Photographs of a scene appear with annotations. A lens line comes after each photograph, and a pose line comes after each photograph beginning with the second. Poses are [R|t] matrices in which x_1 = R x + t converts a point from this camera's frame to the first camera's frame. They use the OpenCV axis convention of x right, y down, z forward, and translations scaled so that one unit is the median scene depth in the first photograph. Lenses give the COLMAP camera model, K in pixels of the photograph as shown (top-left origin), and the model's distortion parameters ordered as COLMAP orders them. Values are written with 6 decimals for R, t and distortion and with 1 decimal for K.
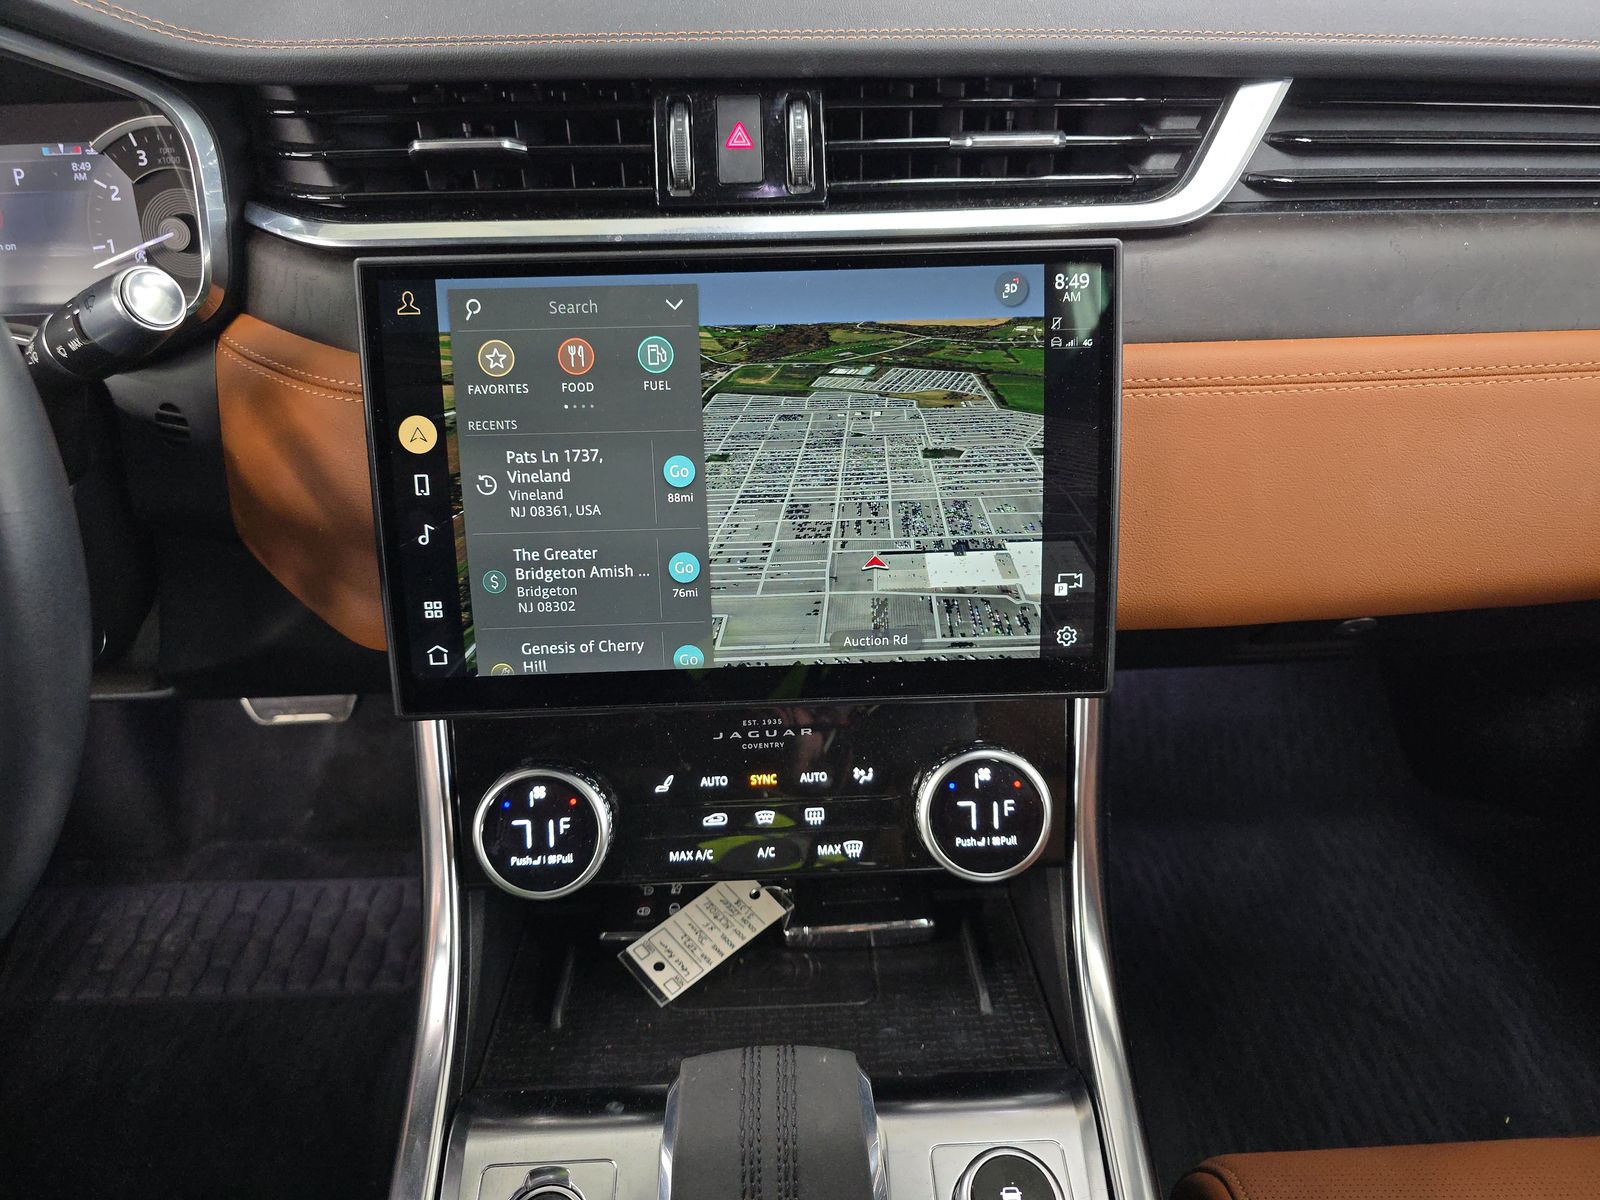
lens RADIAL K [[1085.5, 0, 805.3], [0, 1085.5, 602.5], [0, 0, 1]] dist [0.018736, -0.020463]
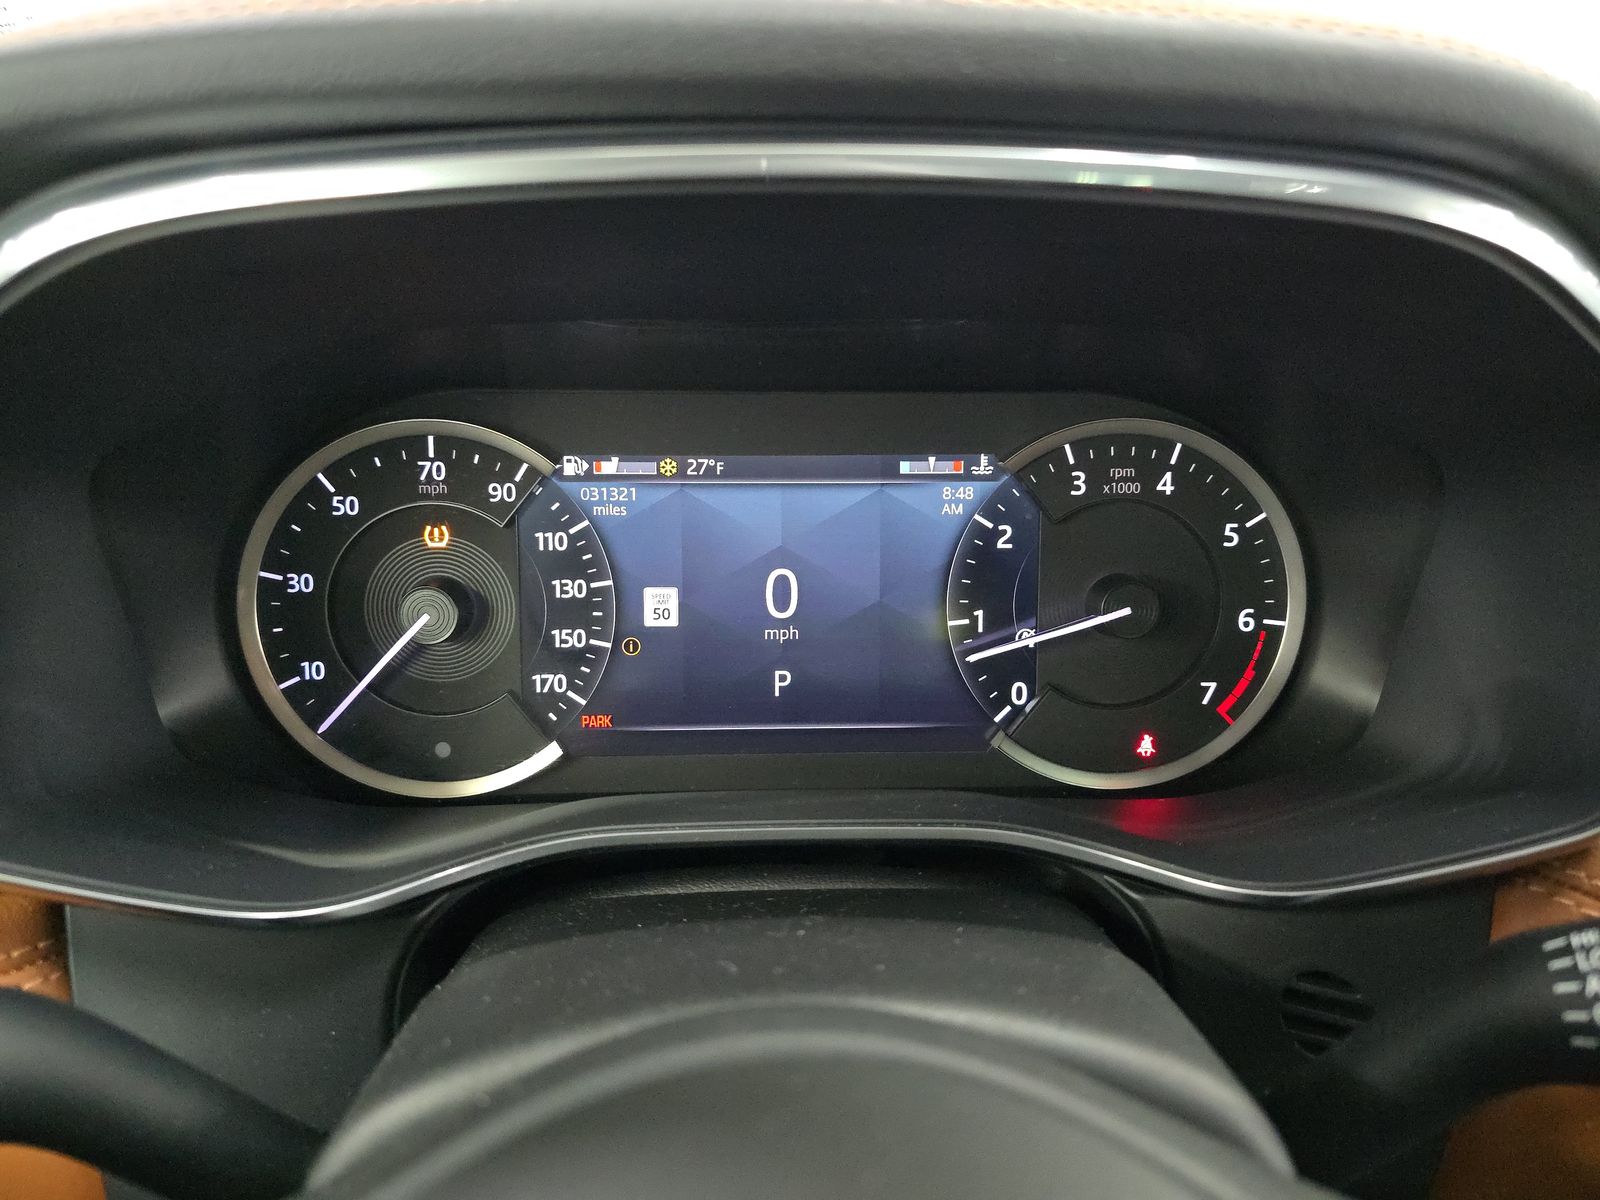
lens RADIAL K [[1085.5, 0, 793.8], [0, 1085.5, 593.4], [0, 0, 1]] dist [0.018736, -0.020463]
pose [[0.998587, 0.015747, 0.050758, -0.940459], [-0.005693, 0.981294, -0.192430, -0.279832], [-0.052839, 0.191869, 0.979997, 0.526520]]
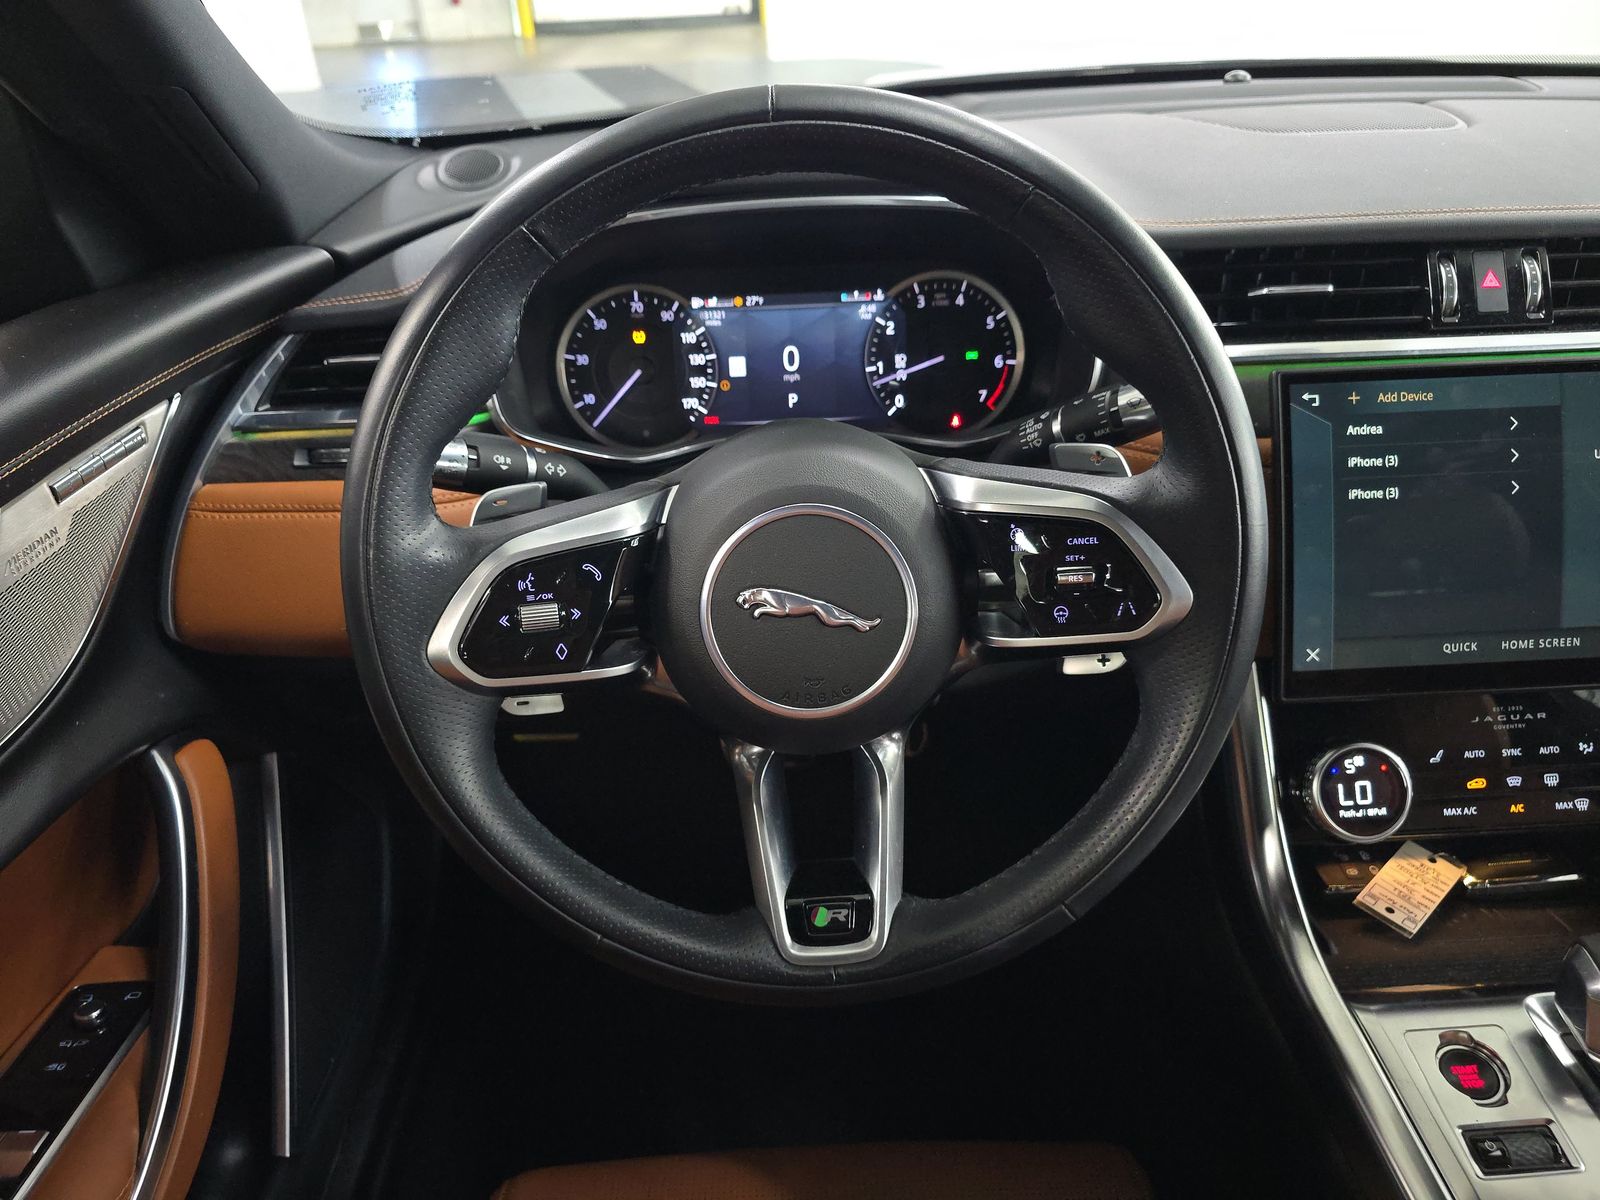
lens RADIAL K [[1085.5, 0, 824.0], [0, 1085.5, 626.0], [0, 0, 1]] dist [0.018736, -0.020463]
pose [[0.999860, -0.016079, -0.004601, -0.863003], [0.015655, 0.996613, -0.080733, 0.104352], [0.005884, 0.080650, 0.996725, -0.333450]]
